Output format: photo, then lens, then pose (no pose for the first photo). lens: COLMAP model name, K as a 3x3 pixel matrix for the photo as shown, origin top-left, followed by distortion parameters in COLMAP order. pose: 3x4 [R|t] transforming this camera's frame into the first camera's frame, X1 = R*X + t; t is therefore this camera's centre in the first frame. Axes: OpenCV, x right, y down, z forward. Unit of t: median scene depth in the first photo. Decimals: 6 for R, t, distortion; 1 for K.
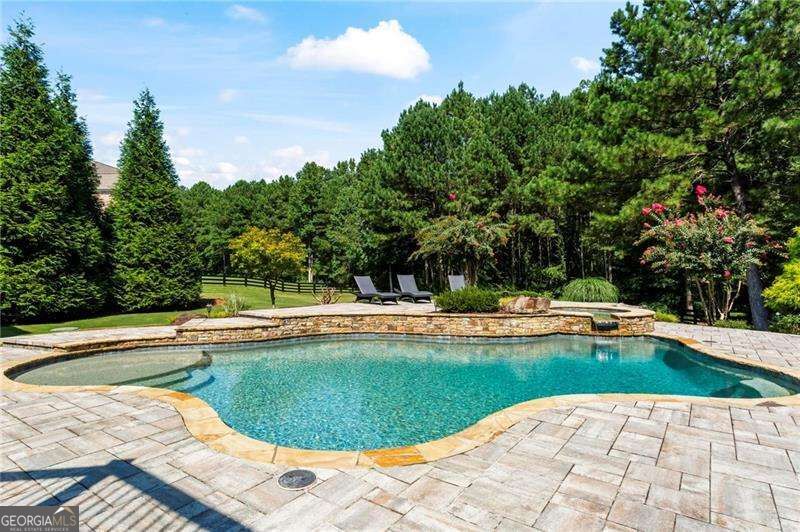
lens RADIAL K [[440.1, 0, 387.1], [0, 440.1, 269.6], [0, 0, 1]] dist [0.001637, 0.002029]
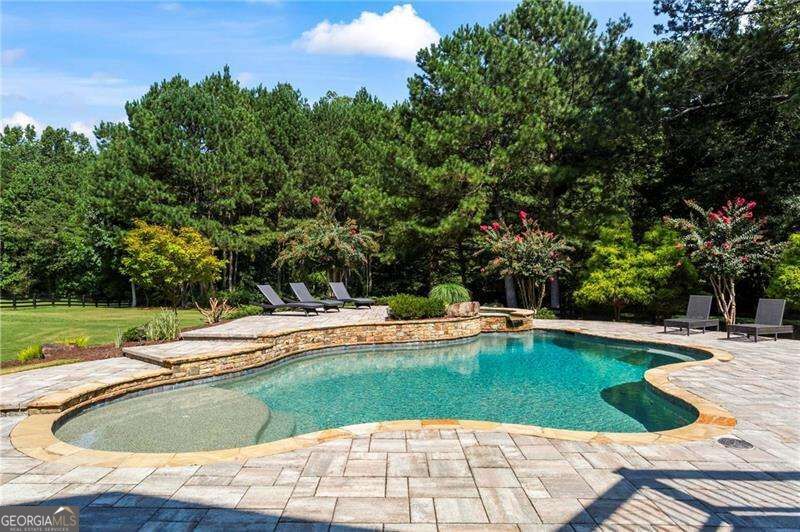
lens RADIAL K [[473.2, 0, 380.5], [0, 473.2, 271.2], [0, 0, 1]] dist [-0.002270, -0.003937]
pose [[0.821520, 0.002390, 0.570175, -0.535660], [0.000768, 0.999986, -0.005299, -0.009317], [-0.570179, 0.004791, 0.821506, 0.126651]]
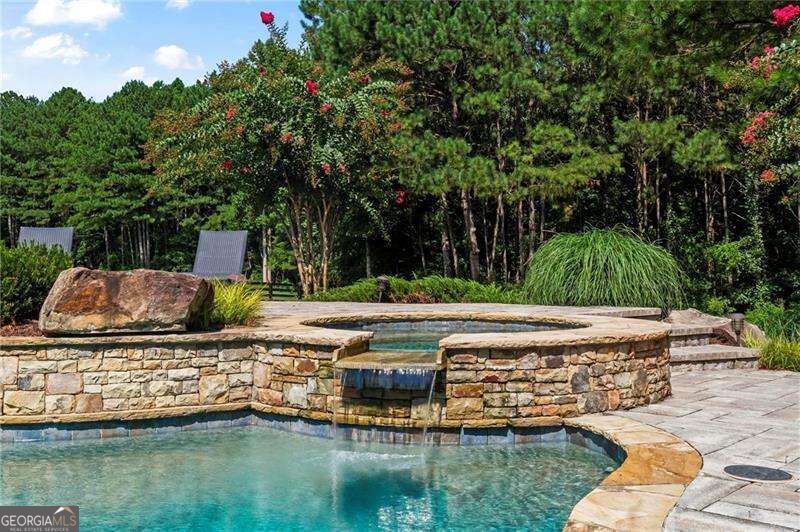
lens RADIAL K [[861.7, 0, 399.7], [0, 861.7, 265.1], [0, 0, 1]] dist [0.012258, 0.000000]
pose [[0.996691, -0.004563, -0.081162, 0.512399], [0.004733, 0.999987, 0.001899, 0.058625], [0.081152, -0.002277, 0.996699, 0.510169]]
